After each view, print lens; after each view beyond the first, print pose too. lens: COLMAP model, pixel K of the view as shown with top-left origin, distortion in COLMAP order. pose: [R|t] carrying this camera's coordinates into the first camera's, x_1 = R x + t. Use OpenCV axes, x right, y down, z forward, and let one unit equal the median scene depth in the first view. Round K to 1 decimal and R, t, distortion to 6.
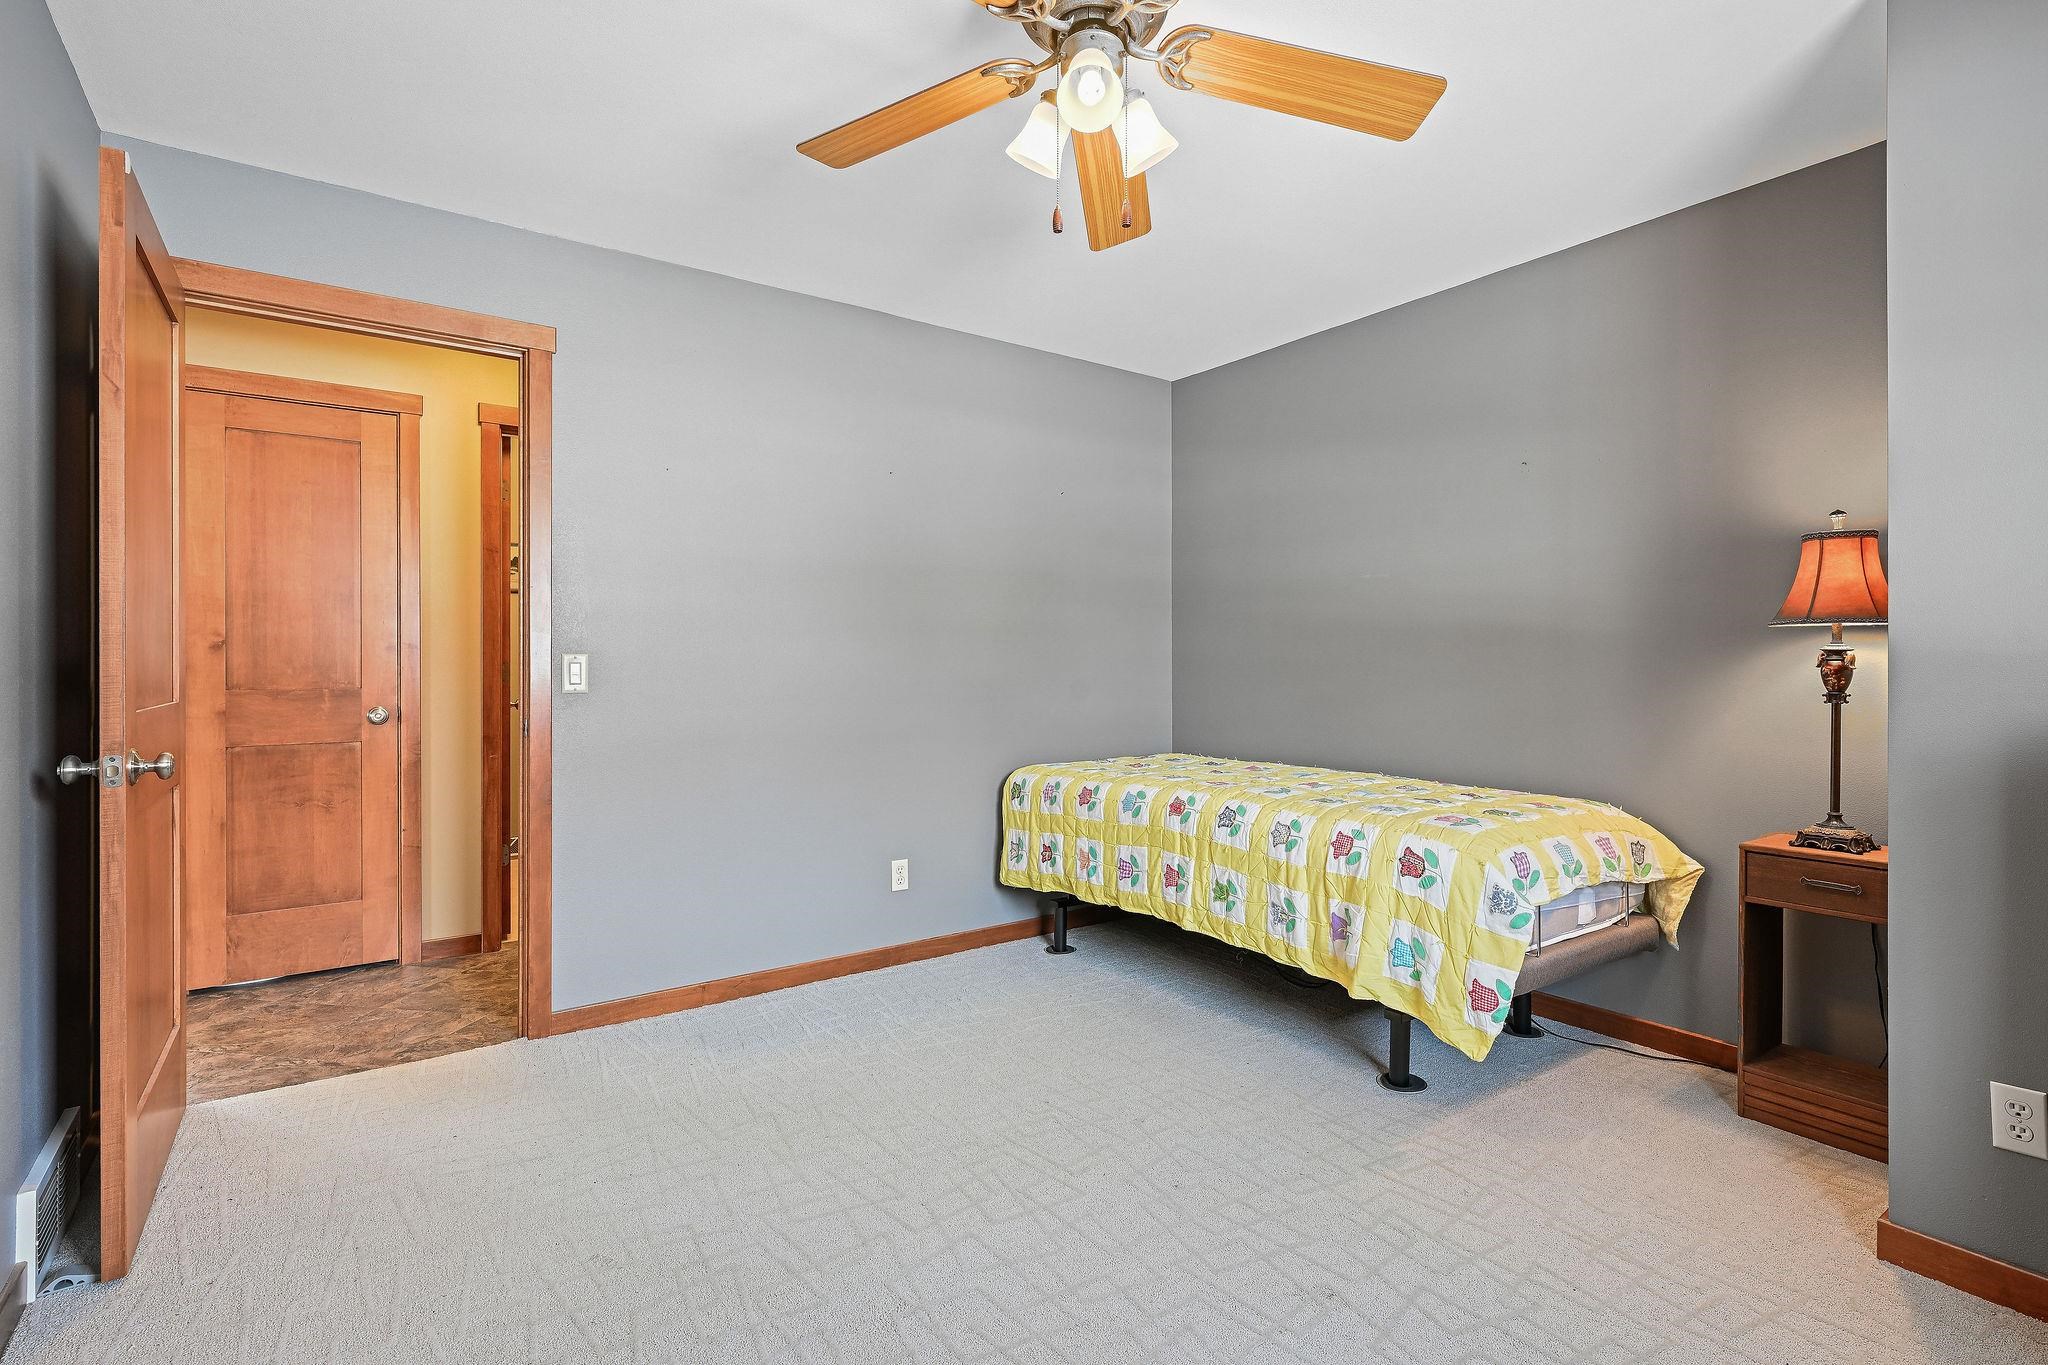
lens RADIAL K [[953.6, 0, 1025.0], [0, 953.6, 673.5], [0, 0, 1]] dist [-0.002640, 0.000188]
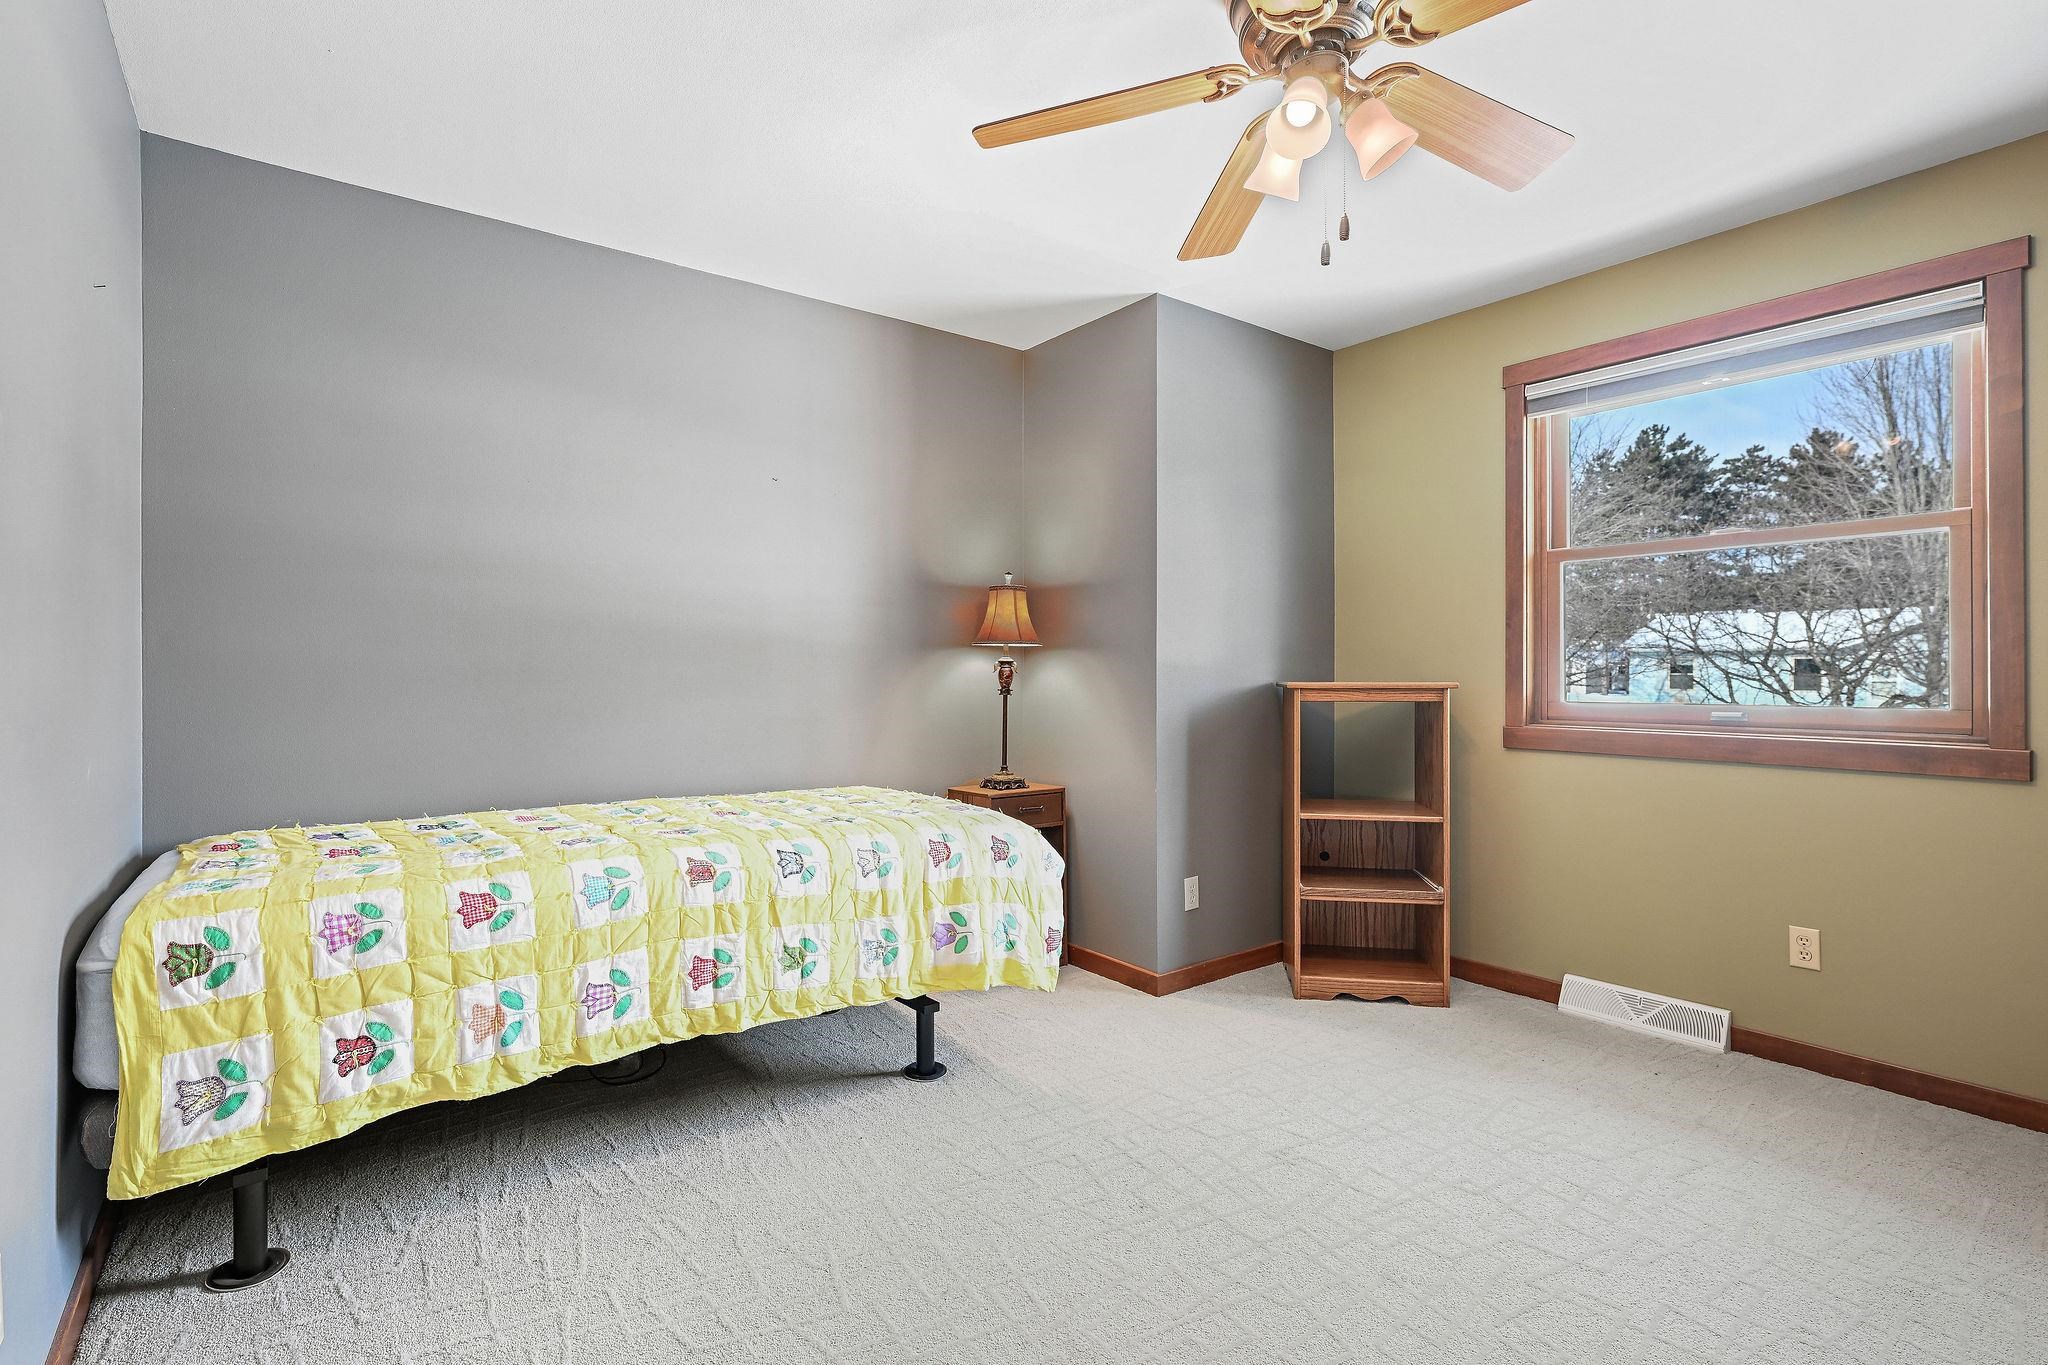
lens RADIAL K [[953.6, 0, 1023.5], [0, 953.6, 674.1], [0, 0, 1]] dist [-0.002640, 0.000188]
pose [[-0.013518, -0.003820, 0.999901, -0.527738], [0.009516, 0.999947, 0.003949, -0.006575], [-0.999863, 0.009568, -0.013481, 0.735419]]
